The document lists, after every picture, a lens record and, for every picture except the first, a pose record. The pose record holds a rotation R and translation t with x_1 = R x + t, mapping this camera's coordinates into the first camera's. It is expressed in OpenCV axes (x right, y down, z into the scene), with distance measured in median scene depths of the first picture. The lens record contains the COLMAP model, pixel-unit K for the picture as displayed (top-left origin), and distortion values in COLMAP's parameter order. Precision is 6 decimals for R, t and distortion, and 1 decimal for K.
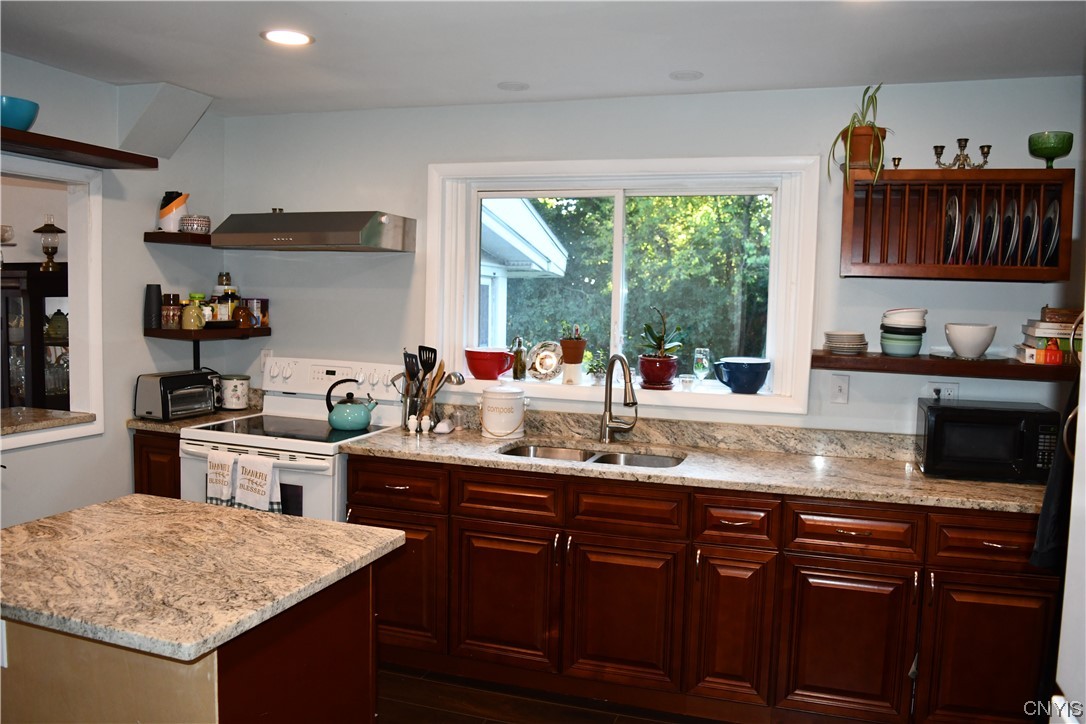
lens RADIAL K [[855.4, 0, 543.0], [0, 855.4, 362.0], [0, 0, 1]] dist [-0.101308, 0.033823]
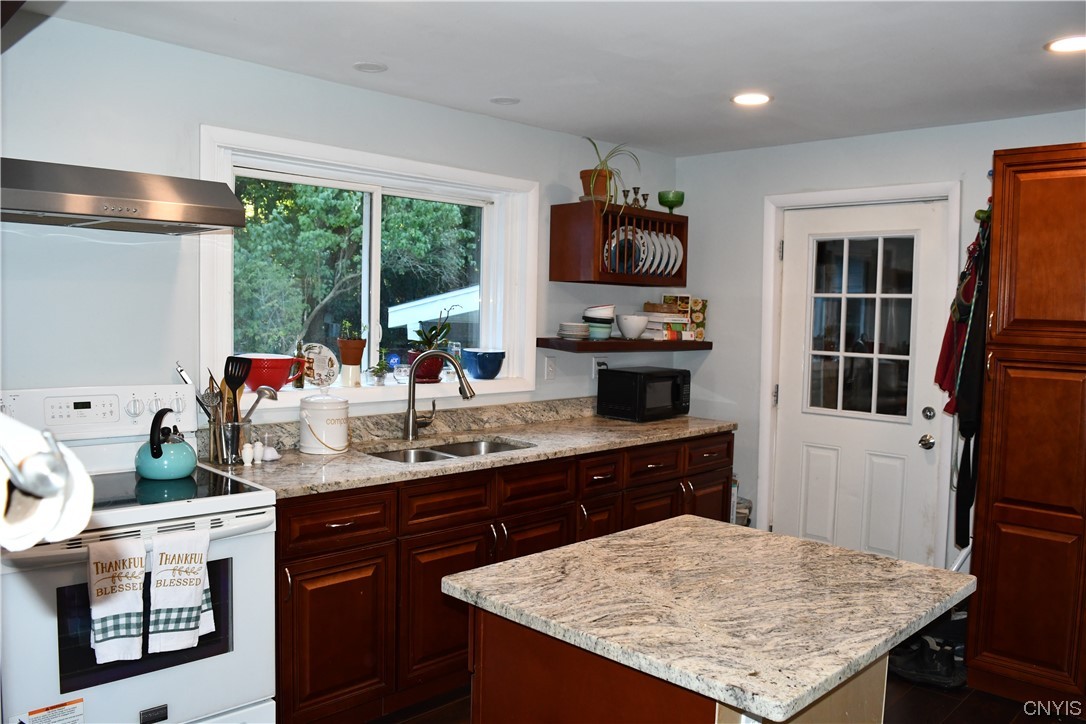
lens RADIAL K [[855.4, 0, 543.0], [0, 855.4, 362.0], [0, 0, 1]] dist [-0.101308, 0.033823]
pose [[0.432087, -0.068580, 0.899221, -0.851854], [0.051064, 0.997365, 0.051529, -0.046107], [-0.900385, 0.023653, 0.434450, 0.472112]]
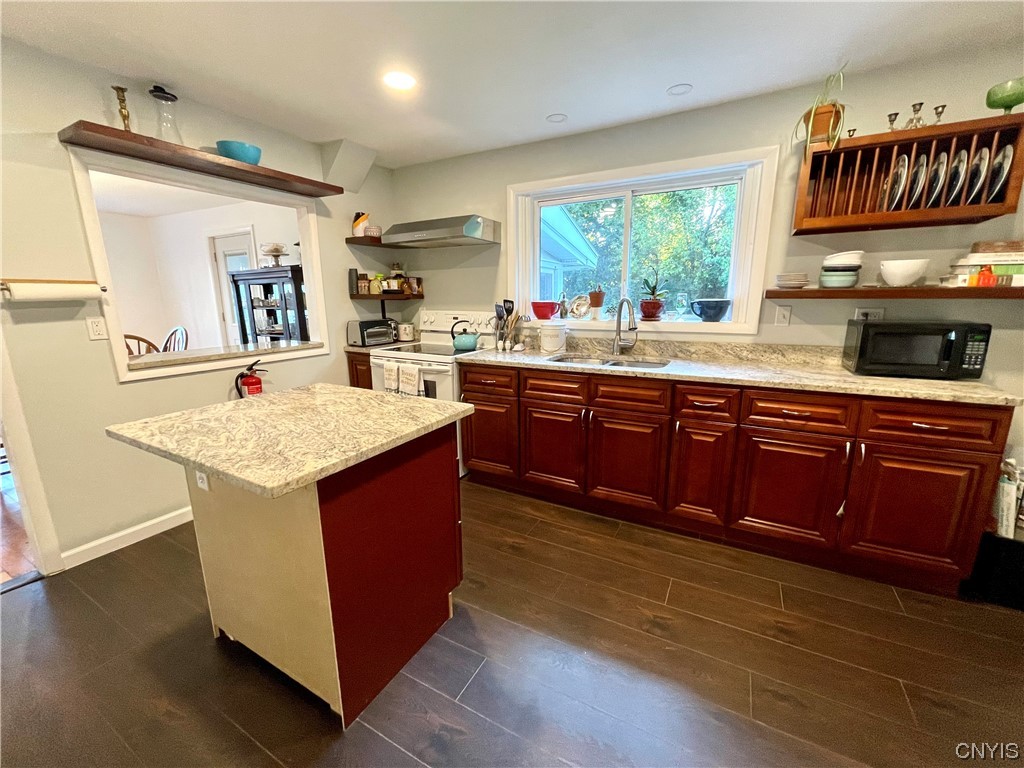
lens RADIAL K [[415.3, 0, 510.0], [0, 415.3, 387.8], [0, 0, 1]] dist [-0.001320, -0.000474]
pose [[0.982575, 0.005302, -0.185792, 0.024324], [0.020599, 0.990329, 0.137202, 0.049352], [0.184722, -0.138638, 0.972963, 0.213016]]
